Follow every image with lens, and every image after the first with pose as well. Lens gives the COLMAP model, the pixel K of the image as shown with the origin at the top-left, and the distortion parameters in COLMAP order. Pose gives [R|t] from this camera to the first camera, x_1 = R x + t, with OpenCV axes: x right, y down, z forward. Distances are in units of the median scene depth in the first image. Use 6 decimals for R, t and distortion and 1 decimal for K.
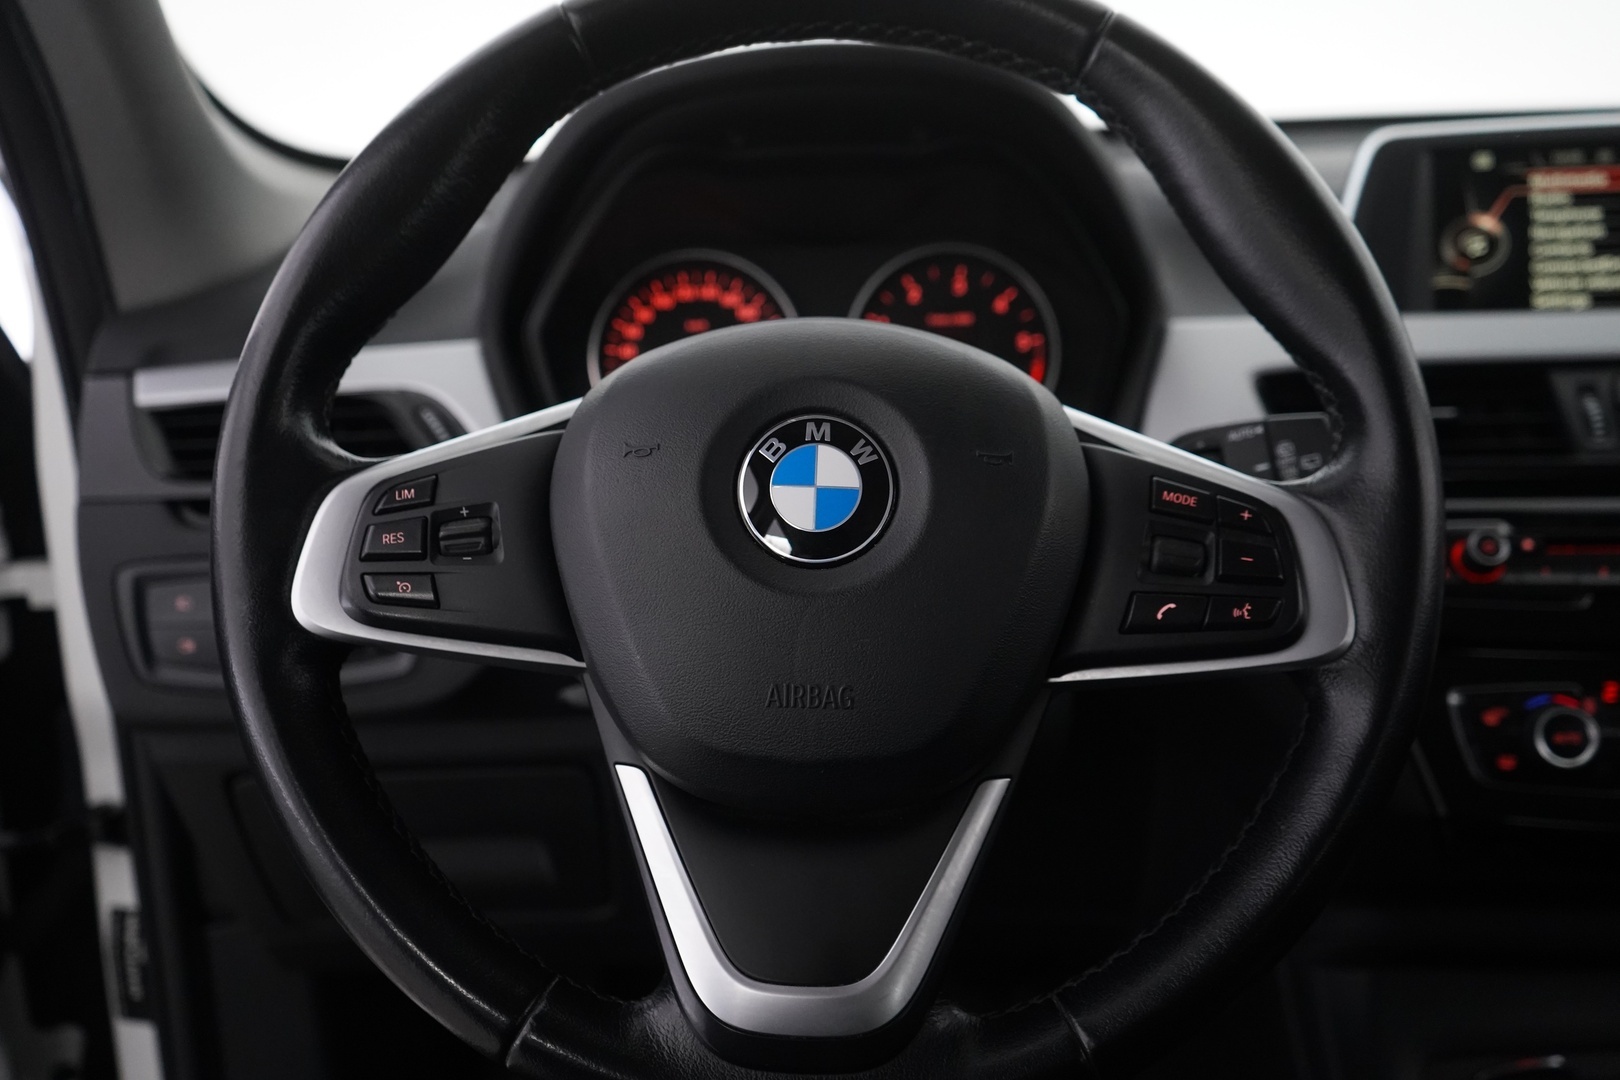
lens RADIAL K [[1481.7, 0, 813.8], [0, 1481.7, 540.2], [0, 0, 1]] dist [0.010482, 0.000000]
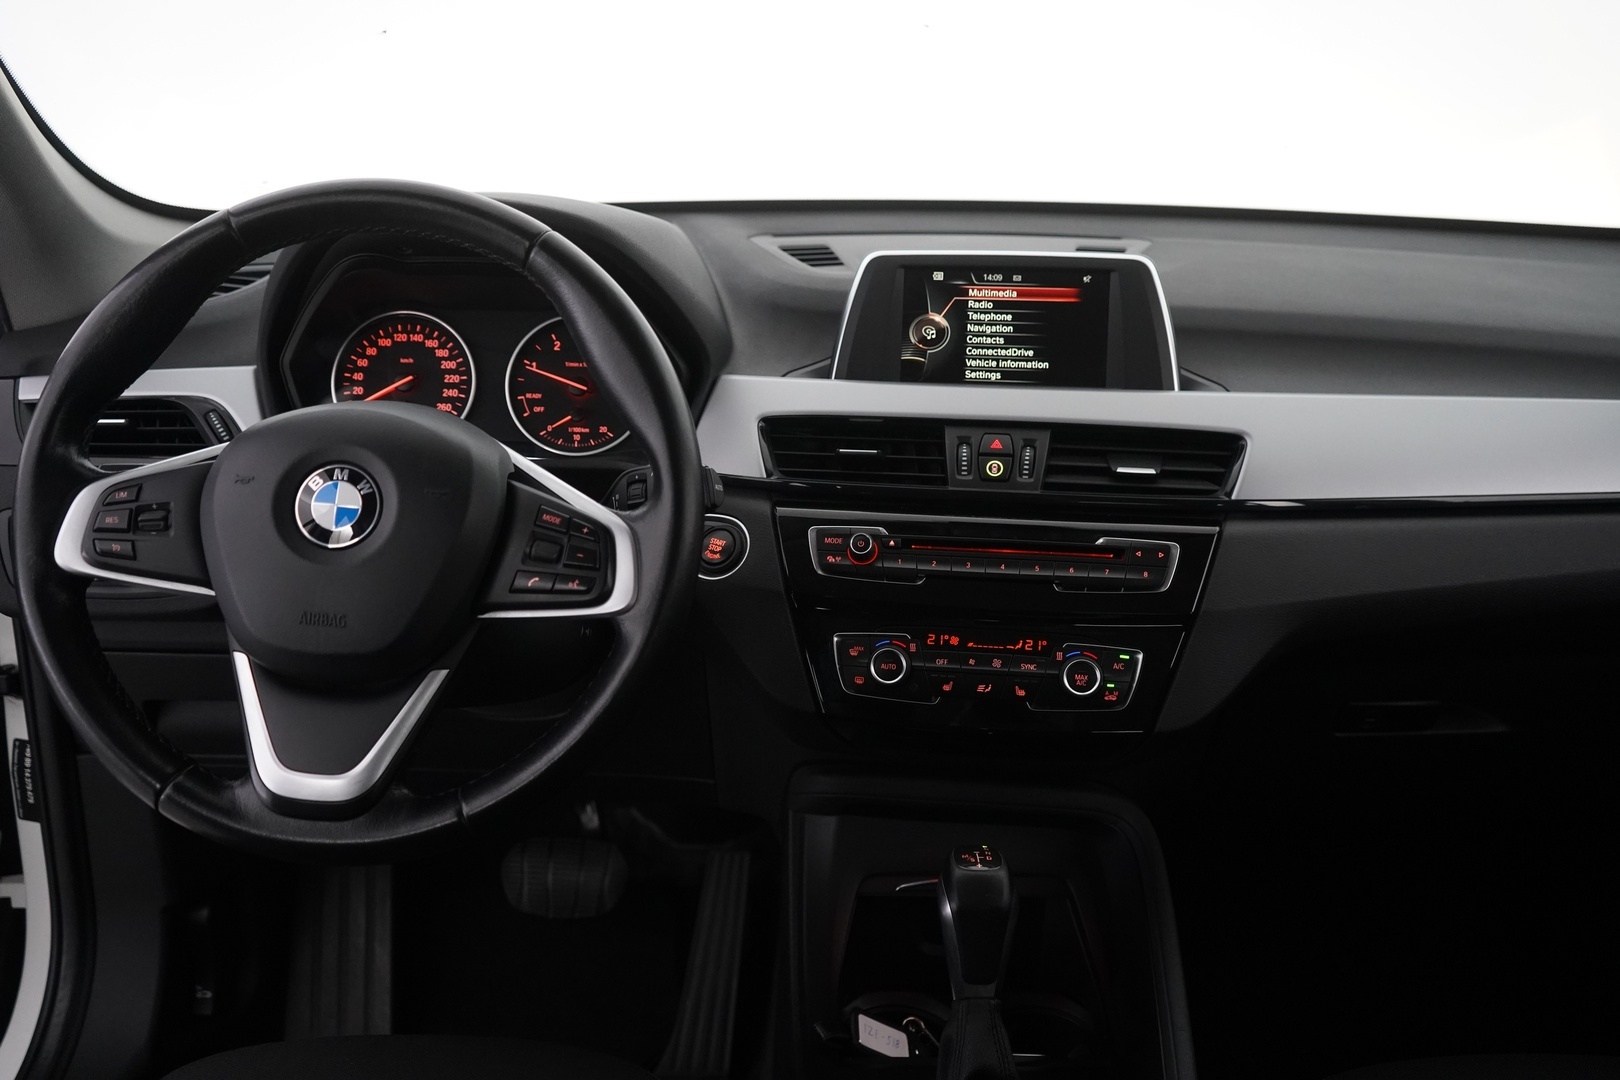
lens RADIAL K [[1481.7, 0, 818.1], [0, 1481.7, 540.0], [0, 0, 1]] dist [0.010482, 0.000000]
pose [[0.998765, 0.048551, -0.010550, 0.586098], [-0.047867, 0.997194, 0.057563, -0.120618], [0.013315, -0.056987, 0.998286, -0.777925]]
